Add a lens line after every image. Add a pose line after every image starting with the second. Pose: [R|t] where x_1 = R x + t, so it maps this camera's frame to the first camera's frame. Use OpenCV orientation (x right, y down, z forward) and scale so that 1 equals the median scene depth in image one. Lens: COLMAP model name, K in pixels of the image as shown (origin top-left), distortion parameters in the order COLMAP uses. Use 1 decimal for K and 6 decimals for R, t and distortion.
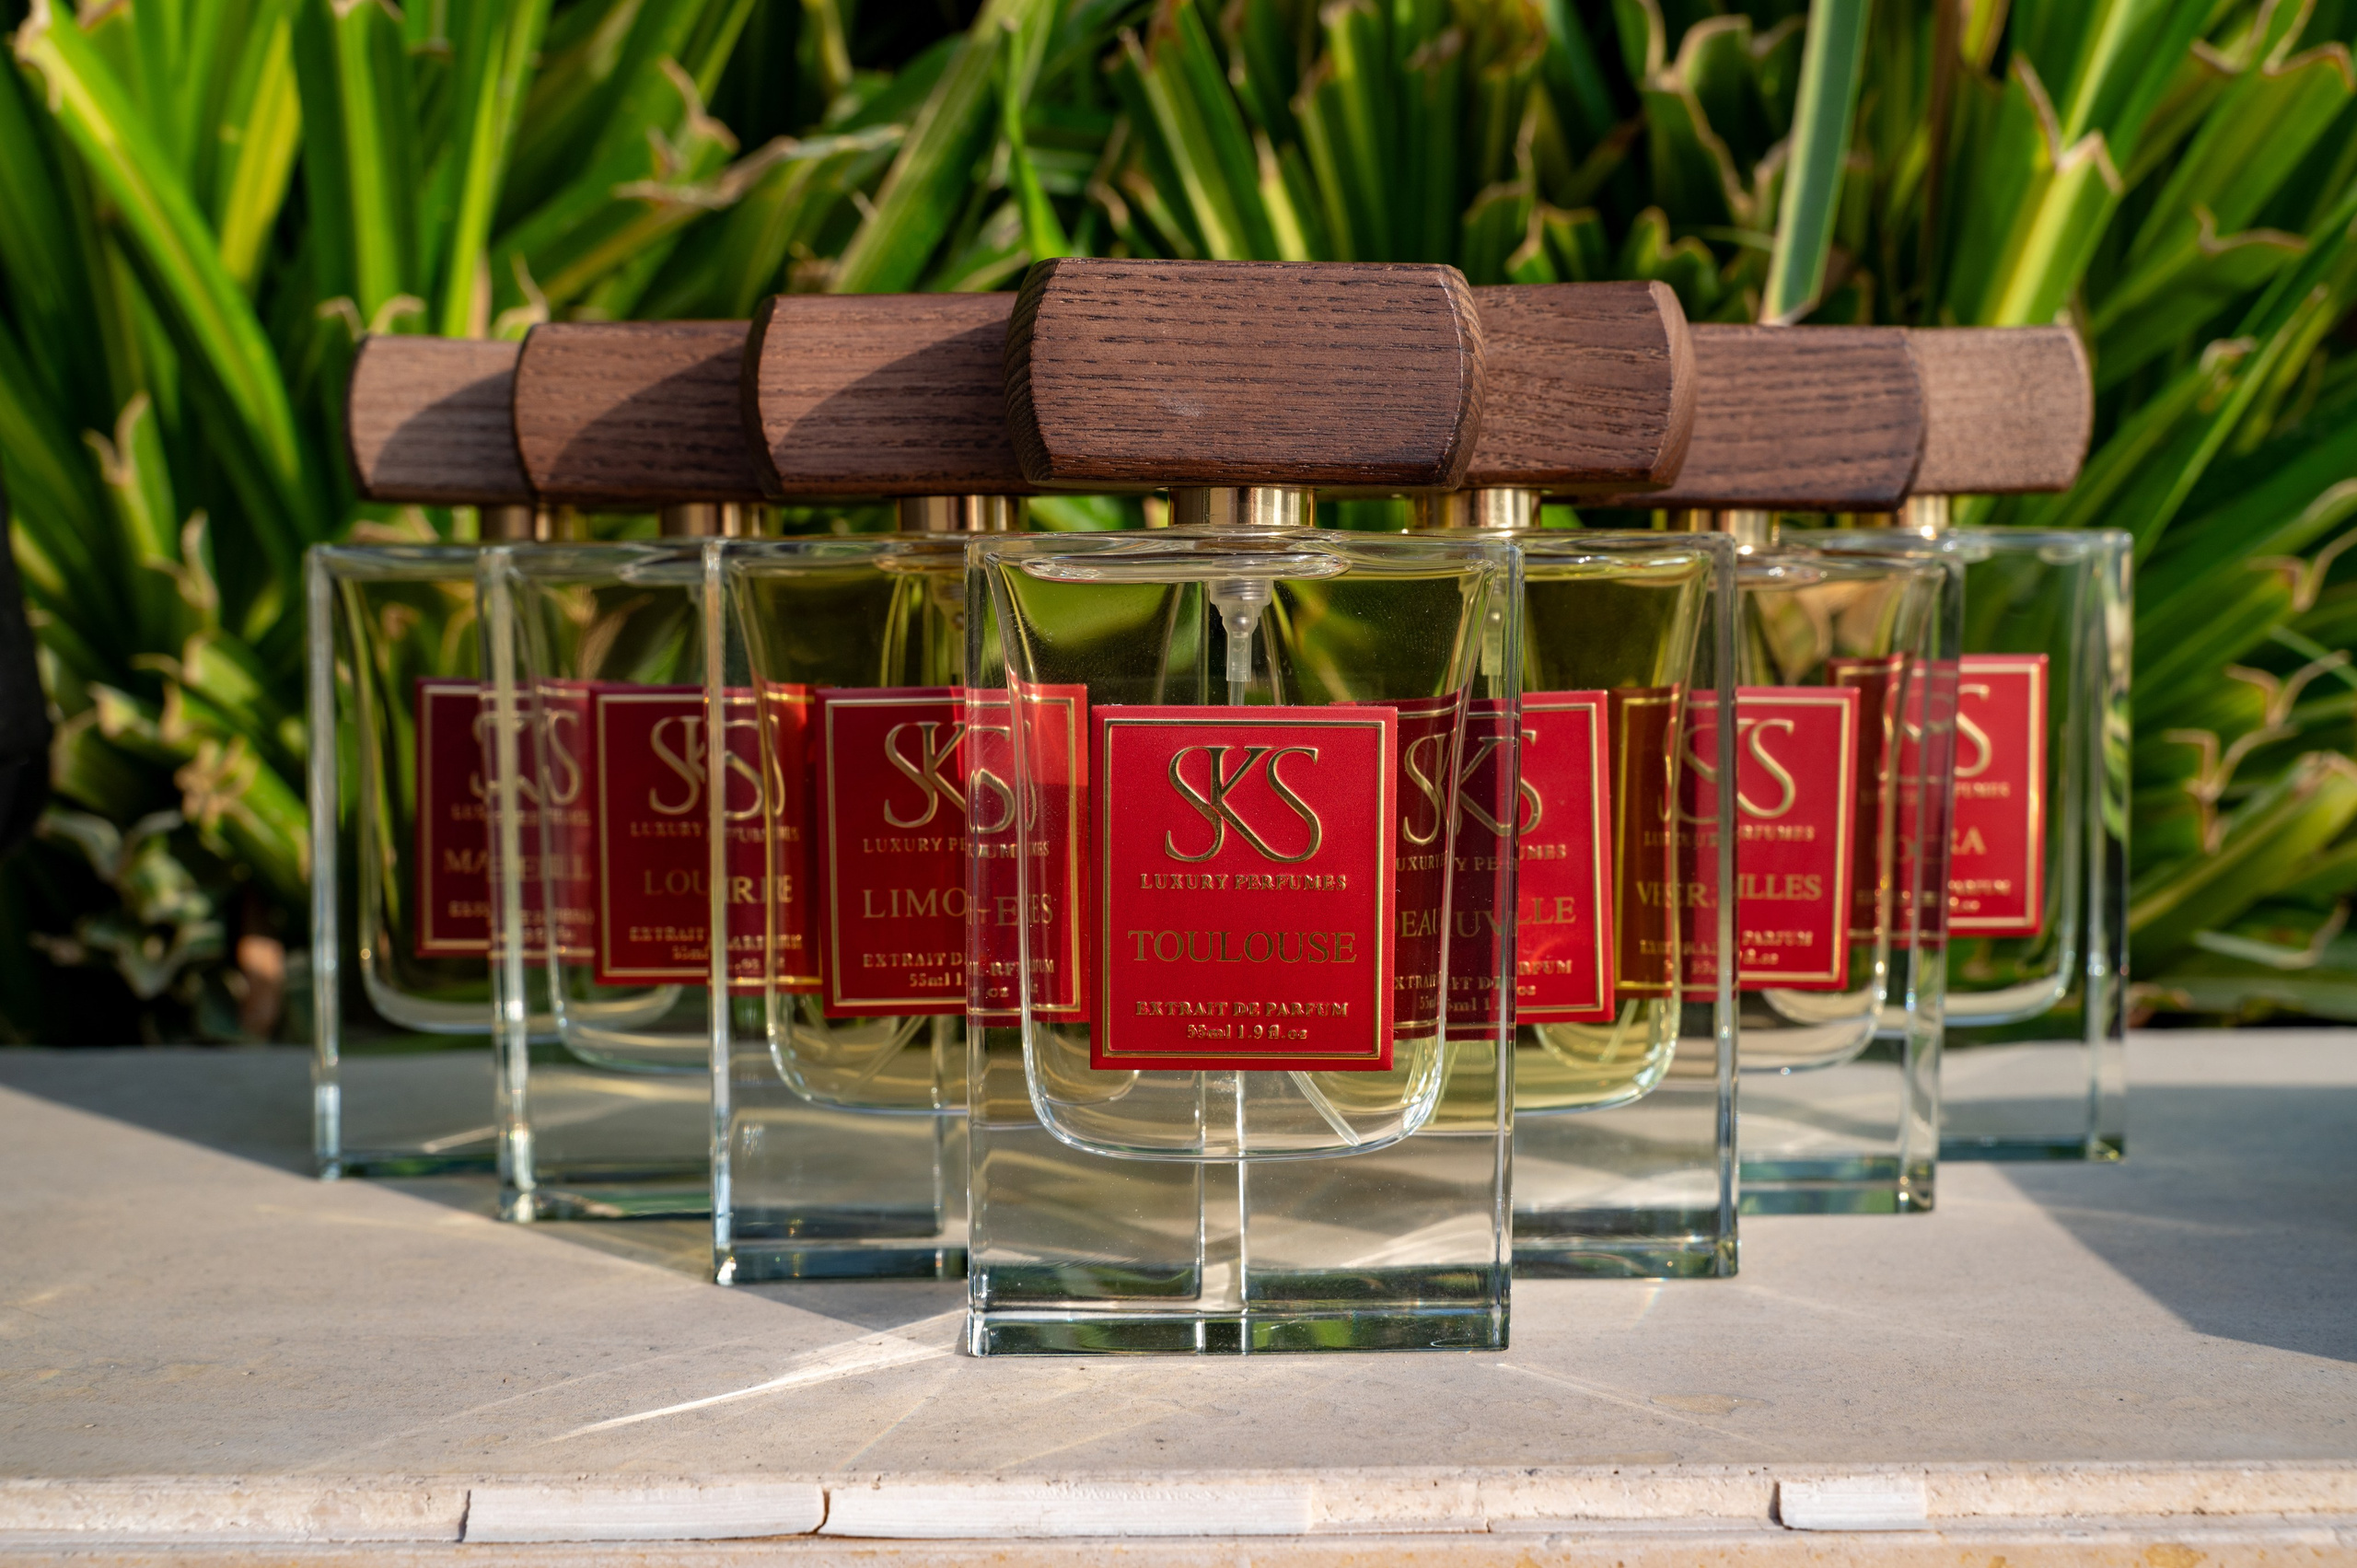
lens RADIAL K [[2516.3, 0, 1207.2], [0, 2516.3, 796.5], [0, 0, 1]] dist [-0.001069, 0.000494]
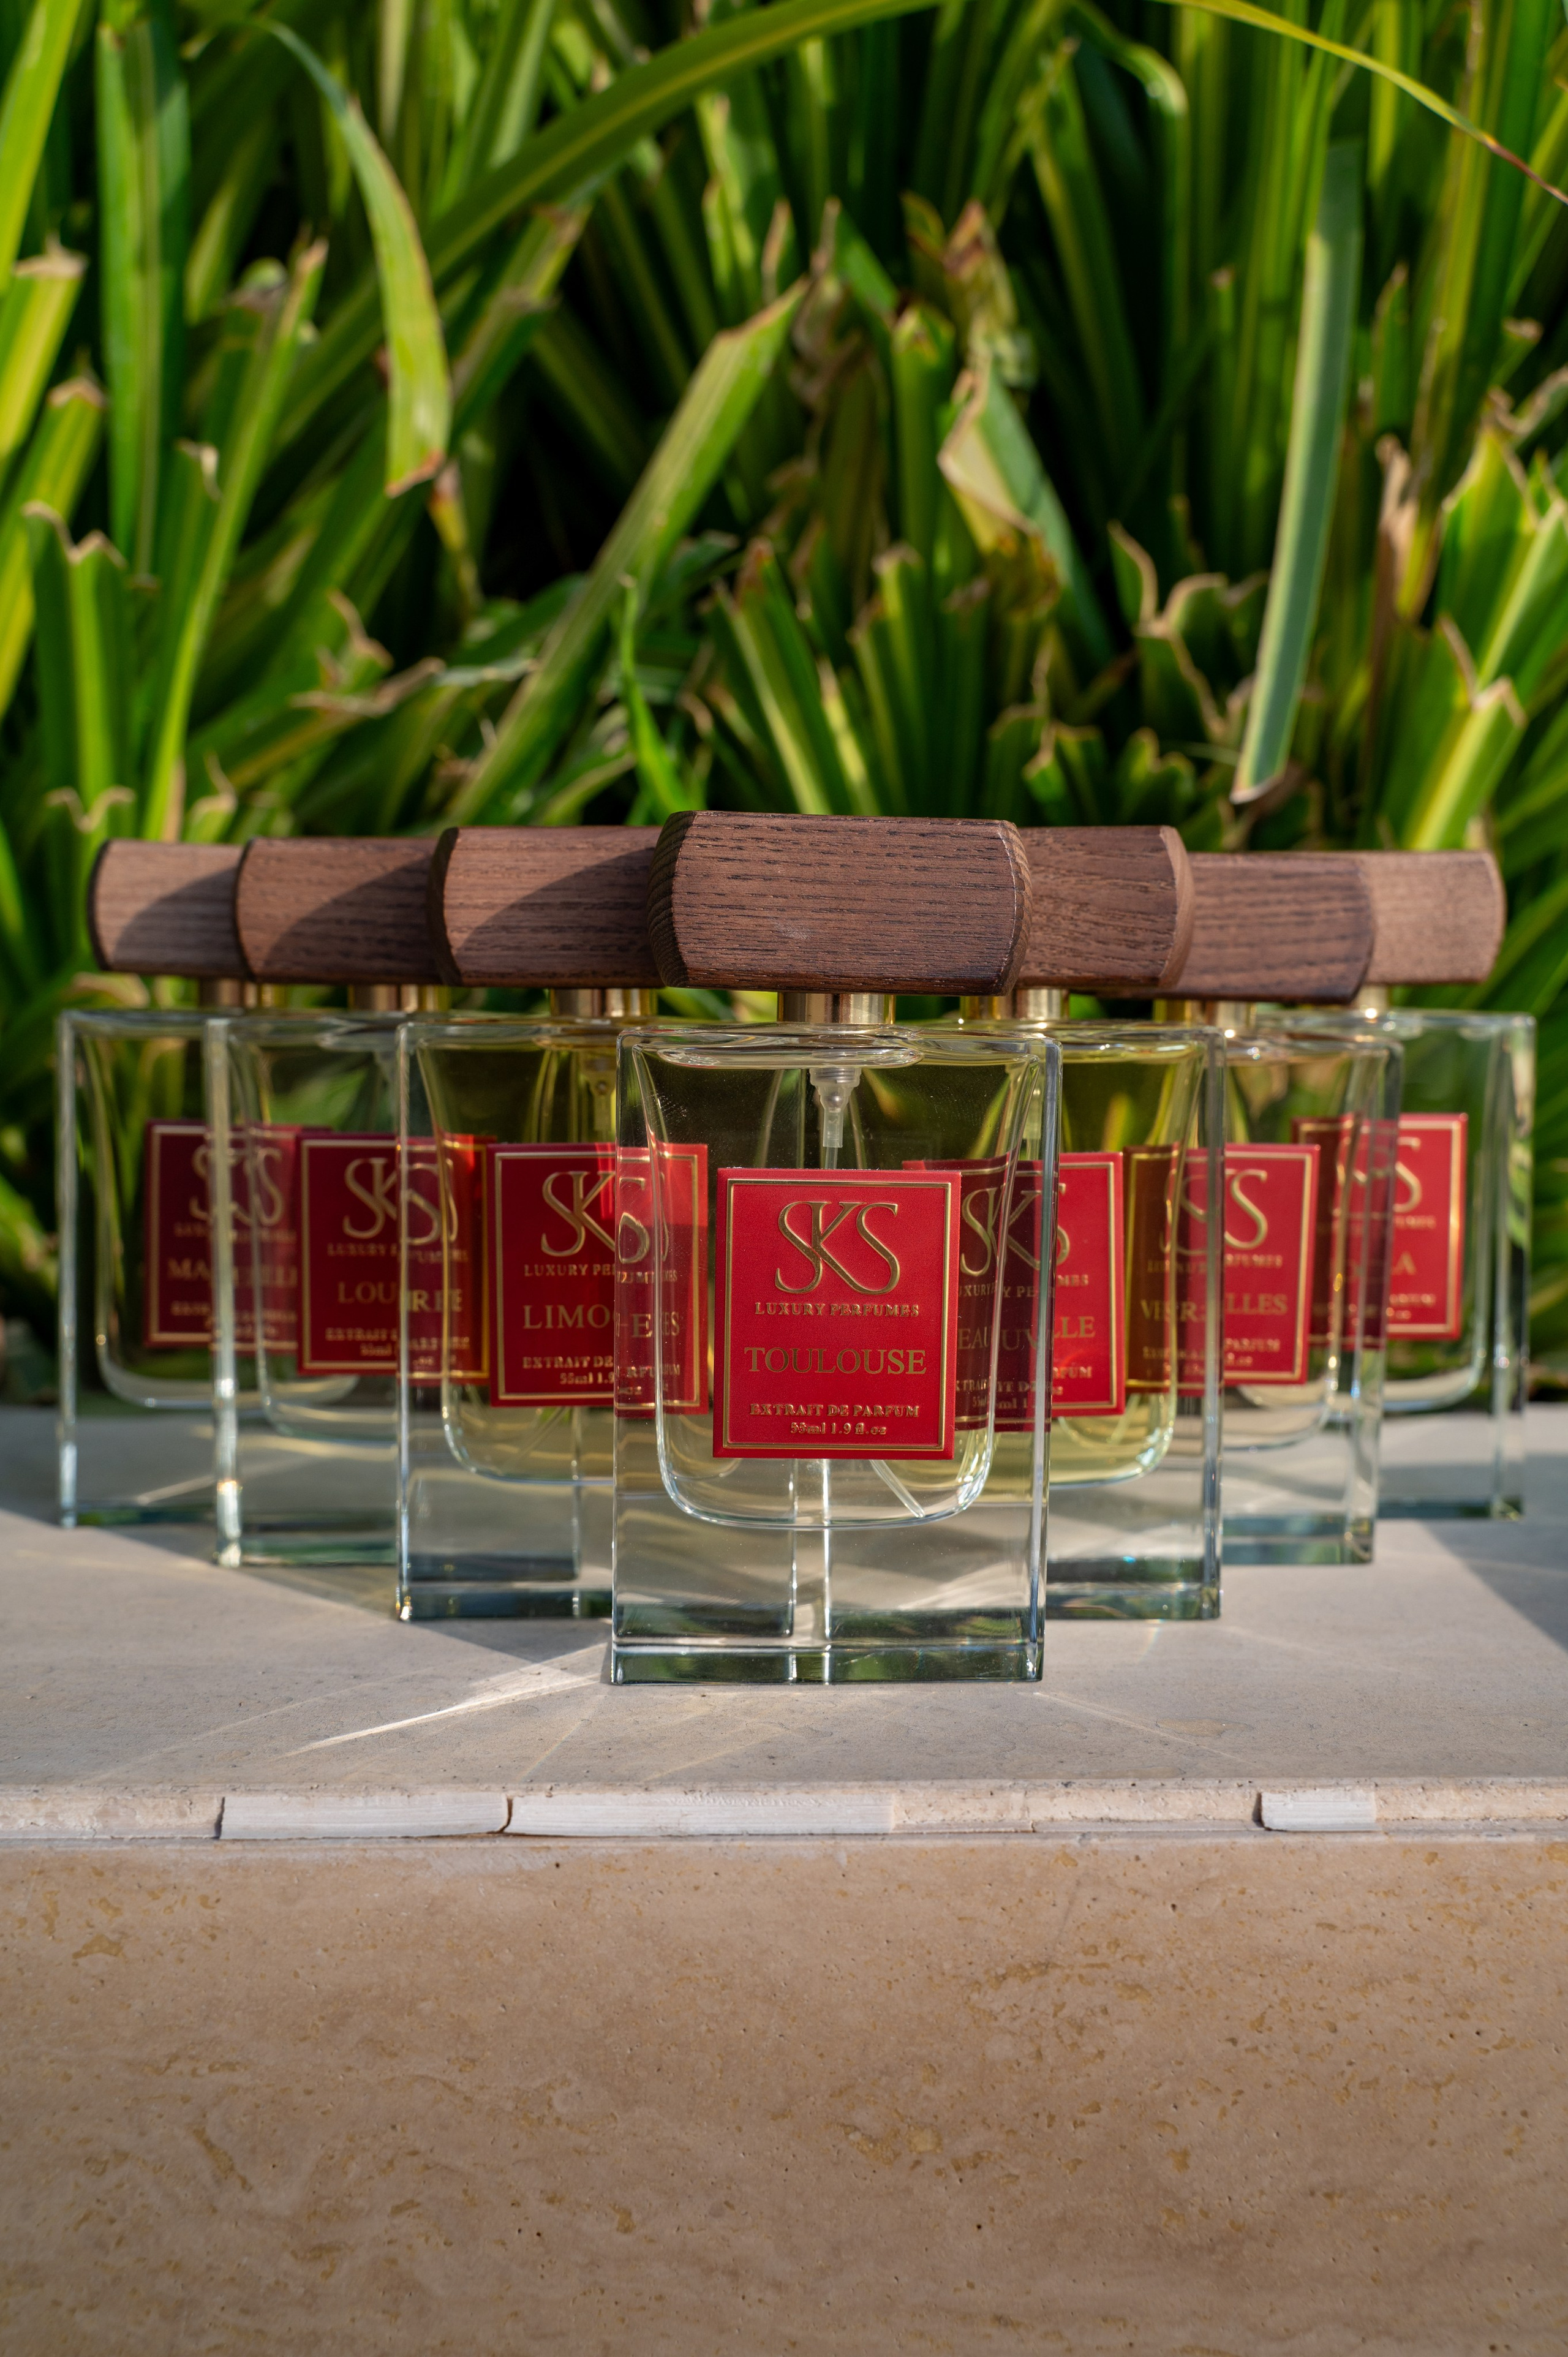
lens RADIAL K [[2131.5, 0, 791.3], [0, 2131.5, 1173.5], [0, 0, 1]] dist [-0.000717, 0.005097]
pose [[0.999592, 0.009404, 0.026984, -0.034724], [-0.009567, 0.999937, 0.005935, -0.036817], [-0.026926, -0.006191, 0.999618, -0.056697]]
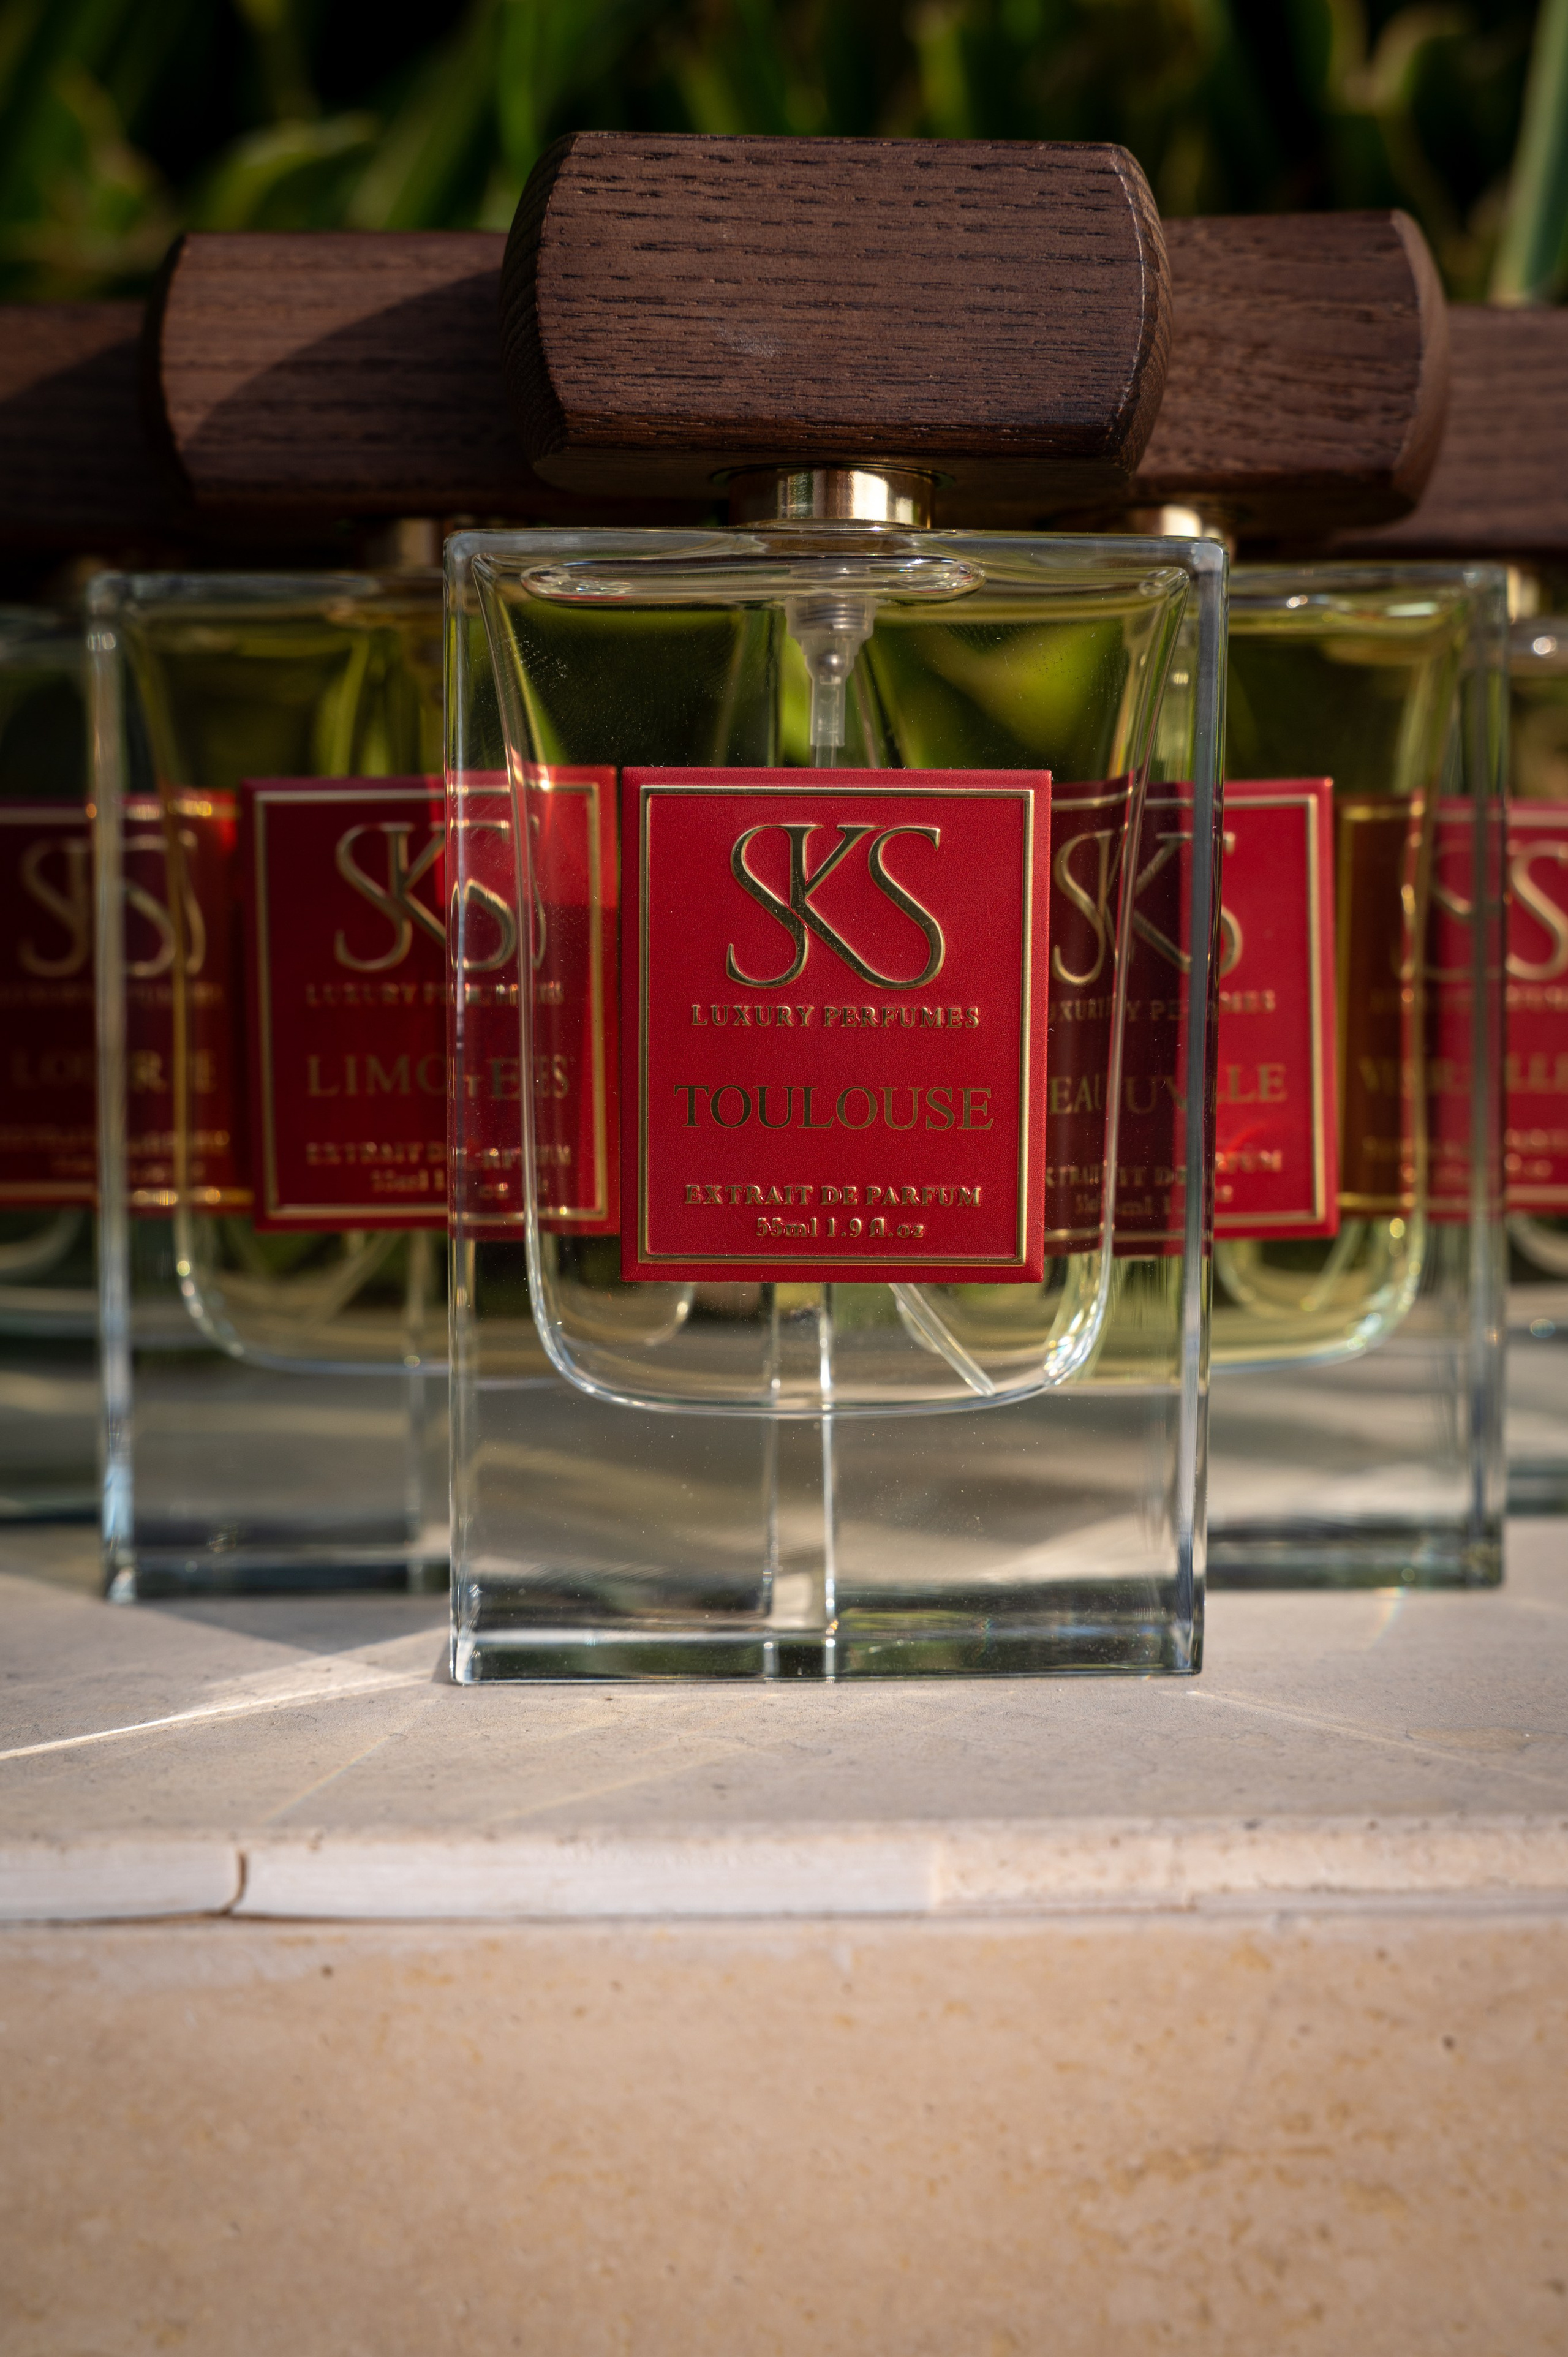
lens RADIAL K [[2949.8, 0, 784.0], [0, 2949.8, 1178.5], [0, 0, 1]] dist [0.007757, -0.059700]
pose [[0.999945, 0.000294, 0.010482, -0.008189], [-0.000364, 0.999978, 0.006615, 0.068707], [-0.010480, -0.006619, 0.999923, 0.149804]]
